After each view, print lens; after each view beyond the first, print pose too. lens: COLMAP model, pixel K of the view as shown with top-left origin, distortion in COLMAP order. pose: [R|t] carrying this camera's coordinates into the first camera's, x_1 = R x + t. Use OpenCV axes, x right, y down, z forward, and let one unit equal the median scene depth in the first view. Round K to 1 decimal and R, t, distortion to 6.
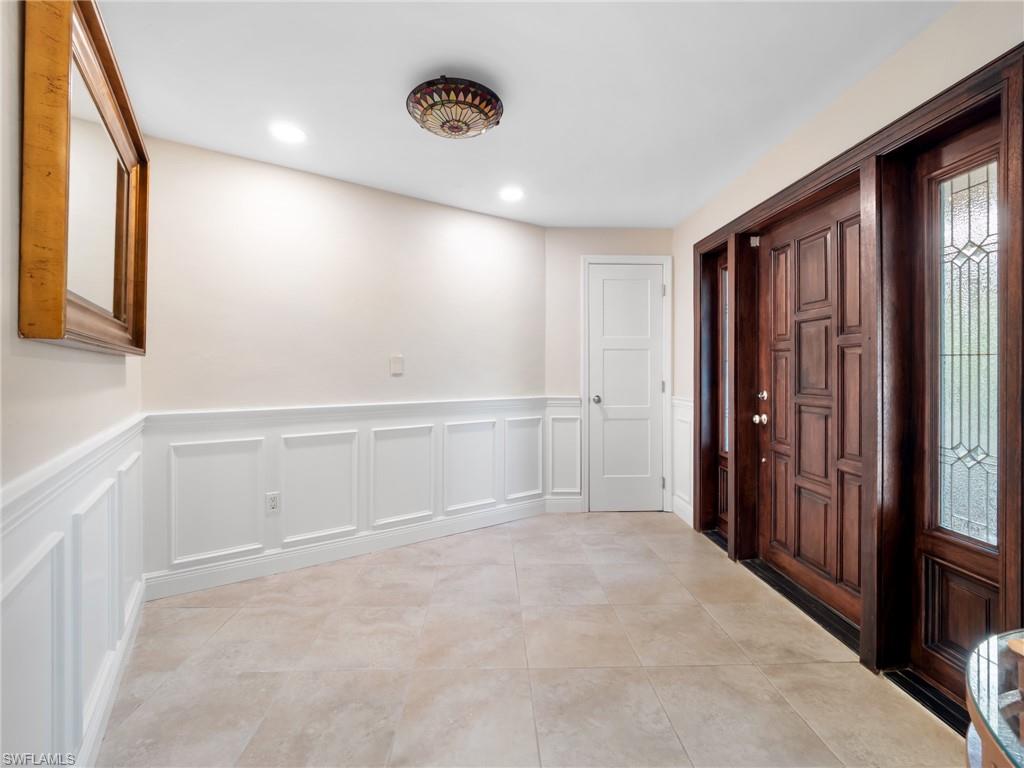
lens RADIAL K [[431.1, 0, 508.5], [0, 431.1, 376.5], [0, 0, 1]] dist [0.001014, -0.004211]
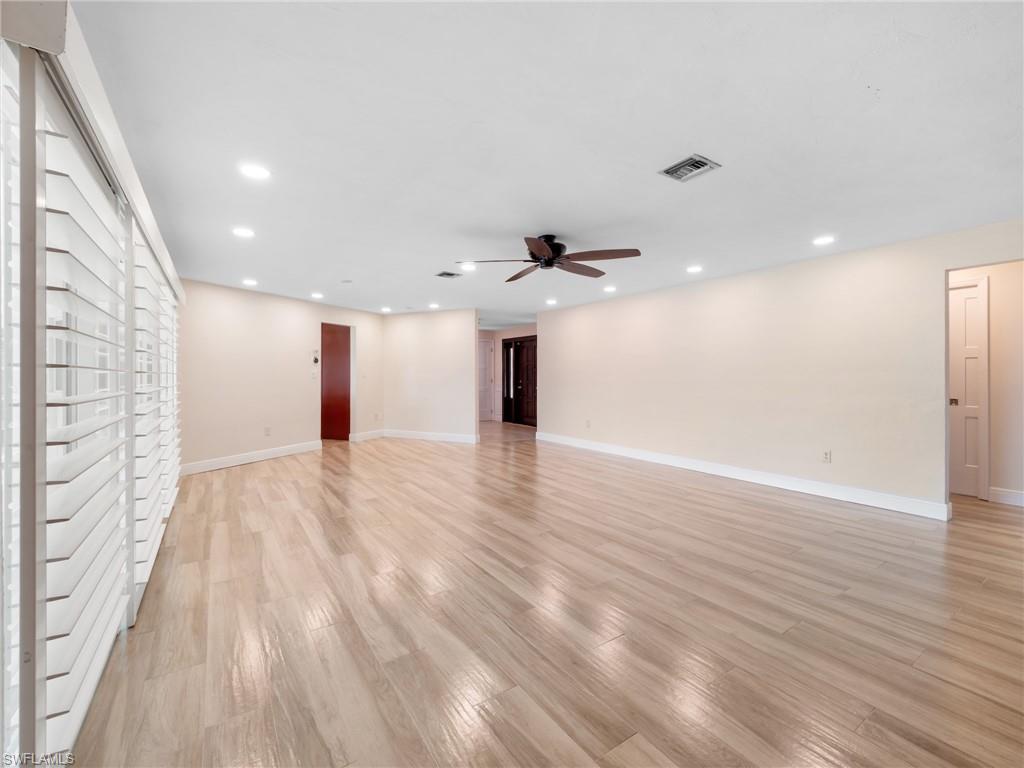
lens RADIAL K [[431.1, 0, 508.5], [0, 431.1, 376.5], [0, 0, 1]] dist [0.001014, -0.004211]
pose [[0.855103, 0.002528, 0.518452, -1.374727], [0.001998, 0.999965, -0.008171, 0.021855], [-0.518454, 0.008023, 0.855068, -2.063854]]
